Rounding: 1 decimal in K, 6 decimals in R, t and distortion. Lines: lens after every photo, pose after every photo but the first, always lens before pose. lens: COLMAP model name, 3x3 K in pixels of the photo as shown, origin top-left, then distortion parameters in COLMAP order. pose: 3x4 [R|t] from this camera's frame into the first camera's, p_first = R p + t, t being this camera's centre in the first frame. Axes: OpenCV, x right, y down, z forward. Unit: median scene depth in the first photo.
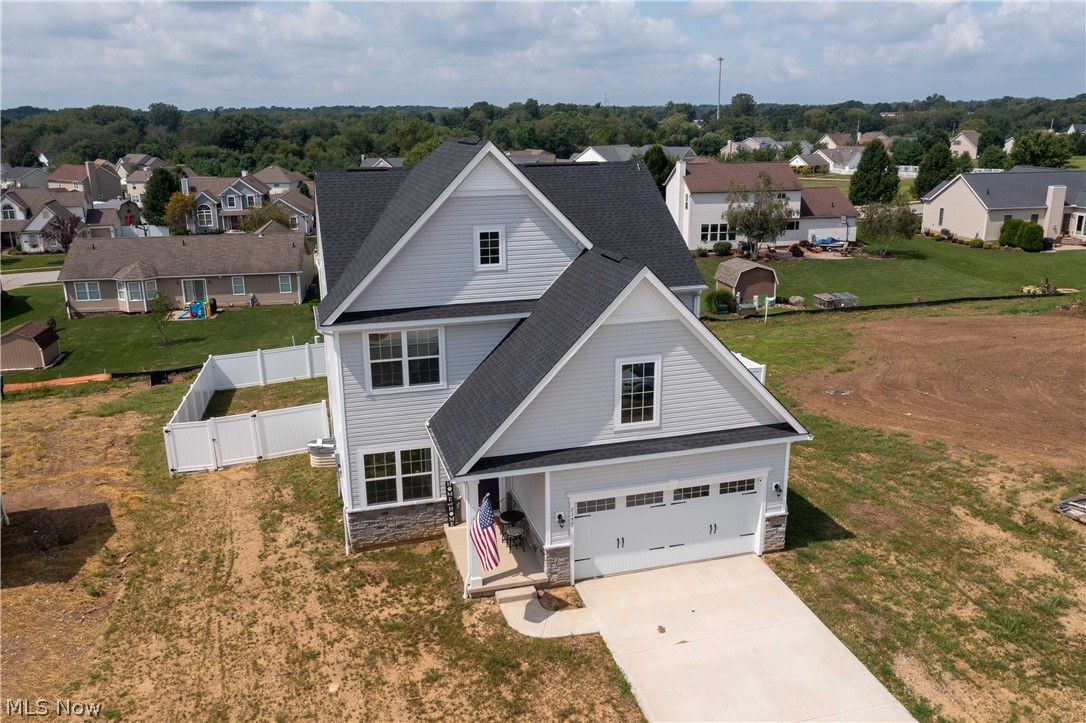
lens RADIAL K [[860.3, 0, 543.0], [0, 860.3, 361.5], [0, 0, 1]] dist [0.001923, -0.001831]
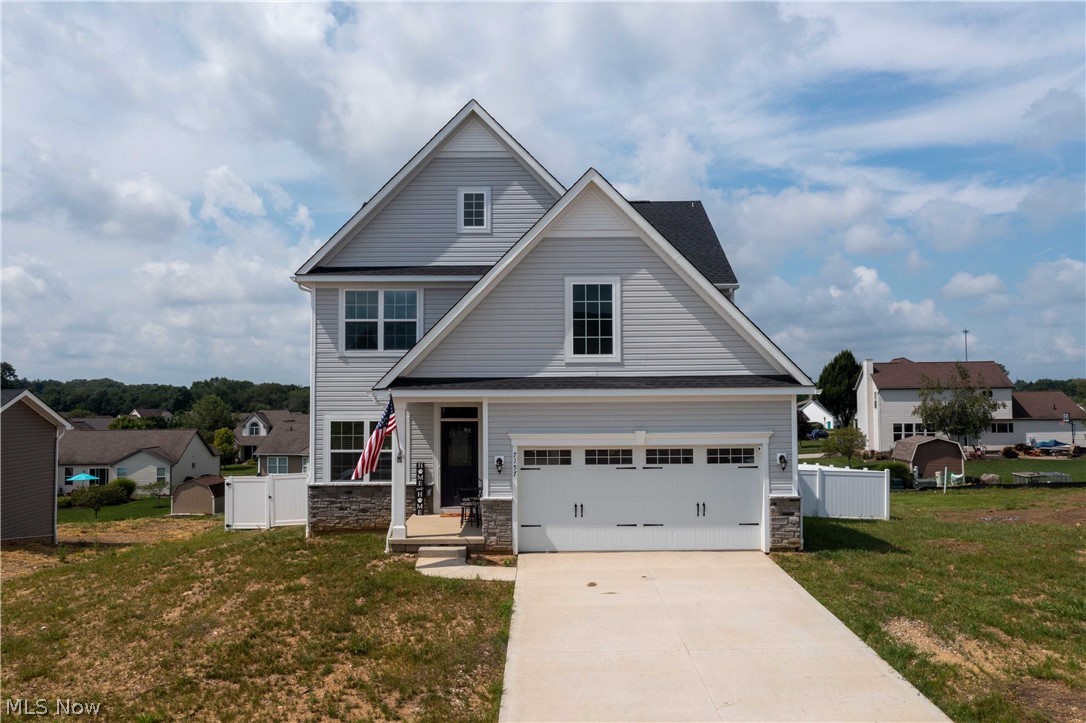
lens RADIAL K [[860.3, 0, 543.0], [0, 860.3, 361.5], [0, 0, 1]] dist [0.001923, -0.001831]
pose [[0.964294, -0.005838, -0.264771, 0.265351], [-0.075995, 0.951613, -0.297753, 0.309721], [0.253697, 0.307243, 0.917191, 0.178035]]
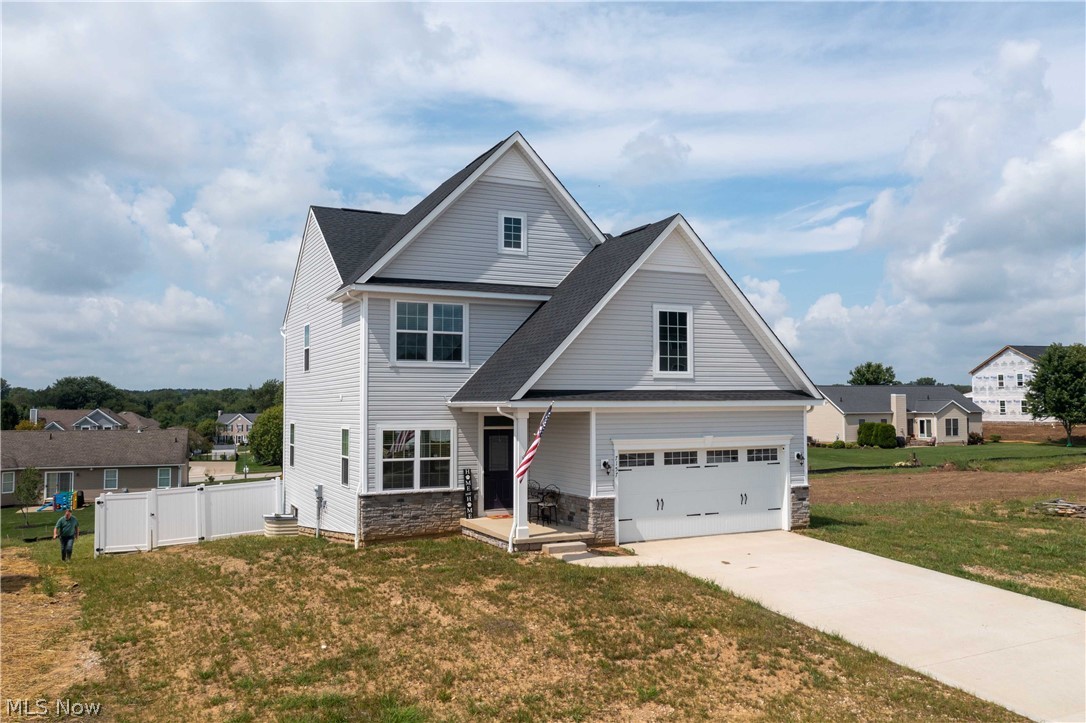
lens RADIAL K [[860.3, 0, 543.0], [0, 860.3, 361.5], [0, 0, 1]] dist [0.001923, -0.001831]
pose [[0.985139, 0.015990, 0.171012, -0.199272], [0.038444, 0.949868, -0.310279, 0.338230], [-0.167400, 0.312242, 0.935138, 0.061692]]
